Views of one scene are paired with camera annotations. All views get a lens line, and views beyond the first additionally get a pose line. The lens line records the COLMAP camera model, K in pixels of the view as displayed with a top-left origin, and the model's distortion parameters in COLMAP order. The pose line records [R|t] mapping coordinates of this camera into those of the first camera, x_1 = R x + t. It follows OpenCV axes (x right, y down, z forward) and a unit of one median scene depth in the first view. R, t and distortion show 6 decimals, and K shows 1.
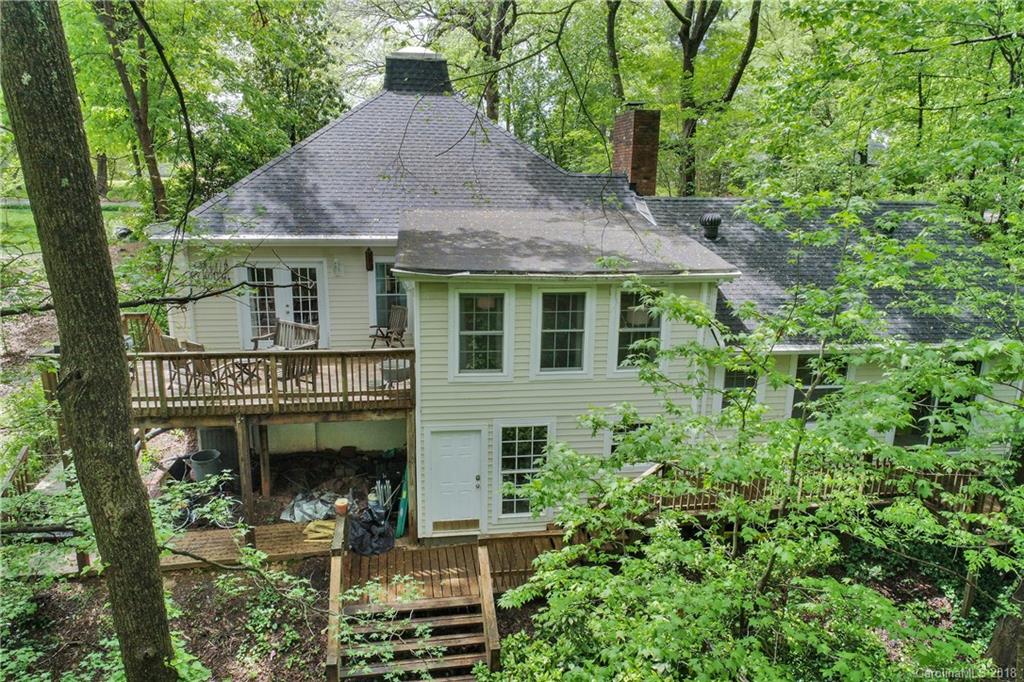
lens RADIAL K [[663.0, 0, 512.0], [0, 663.0, 341.0], [0, 0, 1]] dist [-0.000838, -0.000130]
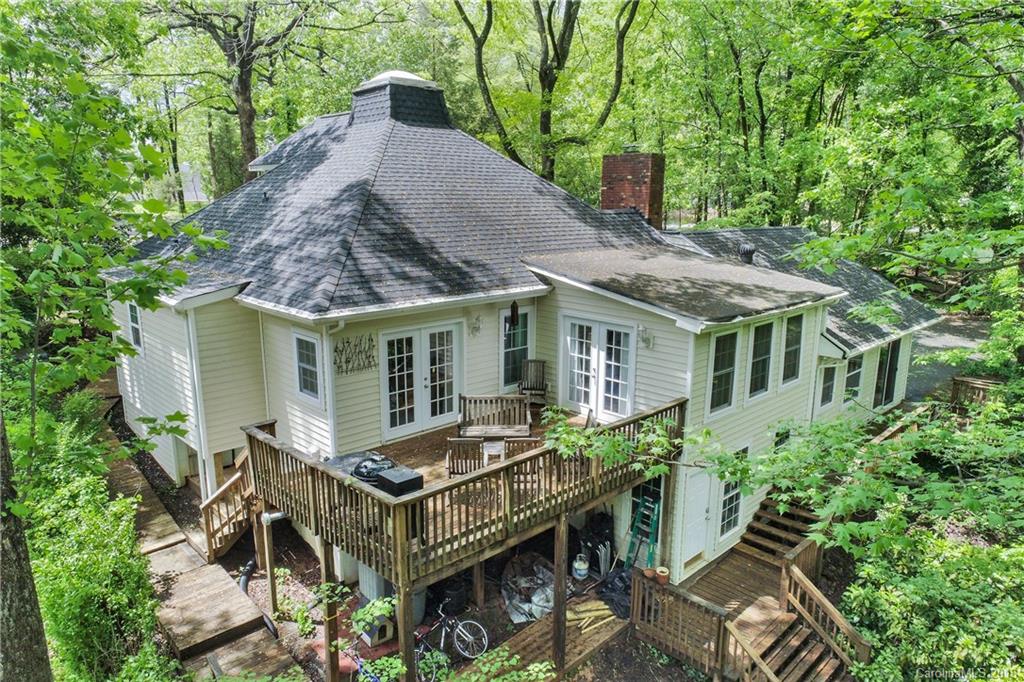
lens RADIAL K [[663.0, 0, 512.0], [0, 663.0, 341.0], [0, 0, 1]] dist [-0.000838, -0.000130]
pose [[0.817140, -0.134483, 0.560532, -0.751811], [0.143446, 0.989256, 0.028228, -0.115540], [-0.558305, 0.057340, 0.827652, 0.258523]]
